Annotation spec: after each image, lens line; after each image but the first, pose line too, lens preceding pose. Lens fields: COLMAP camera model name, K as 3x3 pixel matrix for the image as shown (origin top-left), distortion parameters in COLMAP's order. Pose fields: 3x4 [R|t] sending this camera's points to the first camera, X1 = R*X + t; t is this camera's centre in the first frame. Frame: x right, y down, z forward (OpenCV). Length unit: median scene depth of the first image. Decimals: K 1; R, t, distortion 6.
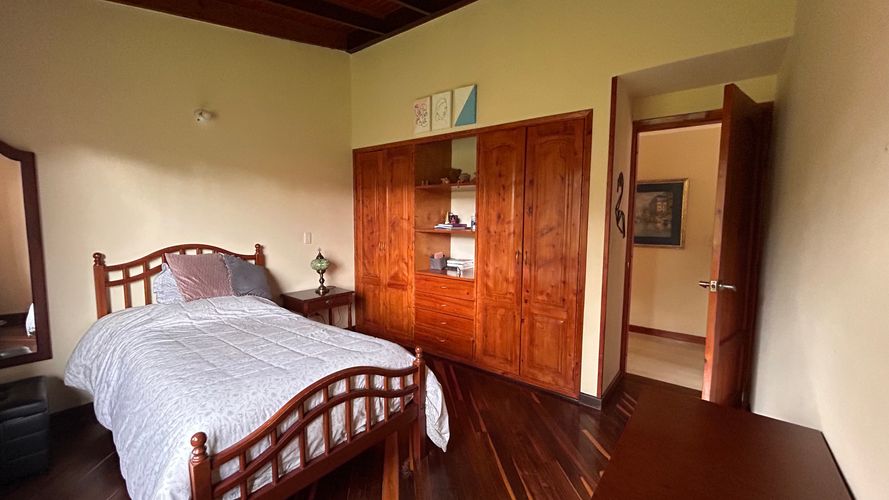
lens RADIAL K [[361.5, 0, 441.3], [0, 361.5, 248.9], [0, 0, 1]] dist [-0.003517, 0.000094]
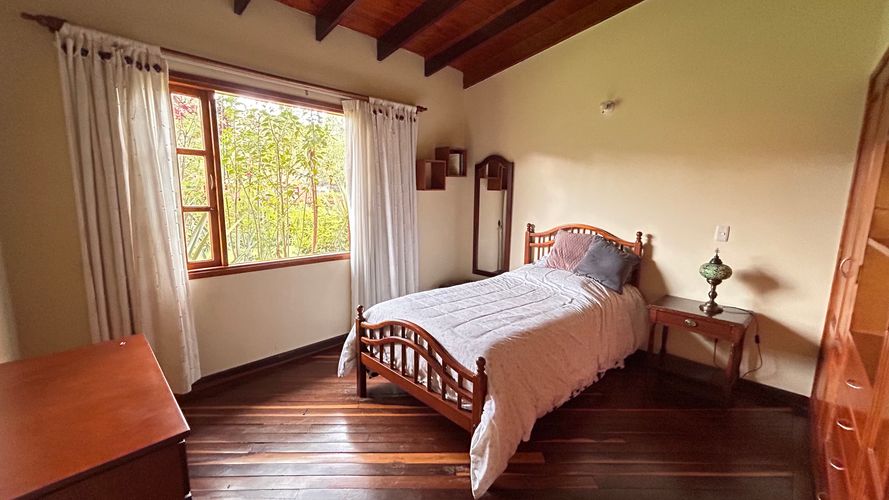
lens RADIAL K [[361.5, 0, 443.4], [0, 361.5, 249.3], [0, 0, 1]] dist [-0.003517, 0.000094]
pose [[-0.108006, 0.148588, -0.982983, 0.446200], [-0.100097, 0.982117, 0.159456, -0.064952], [0.989098, 0.115616, -0.091202, 0.574313]]
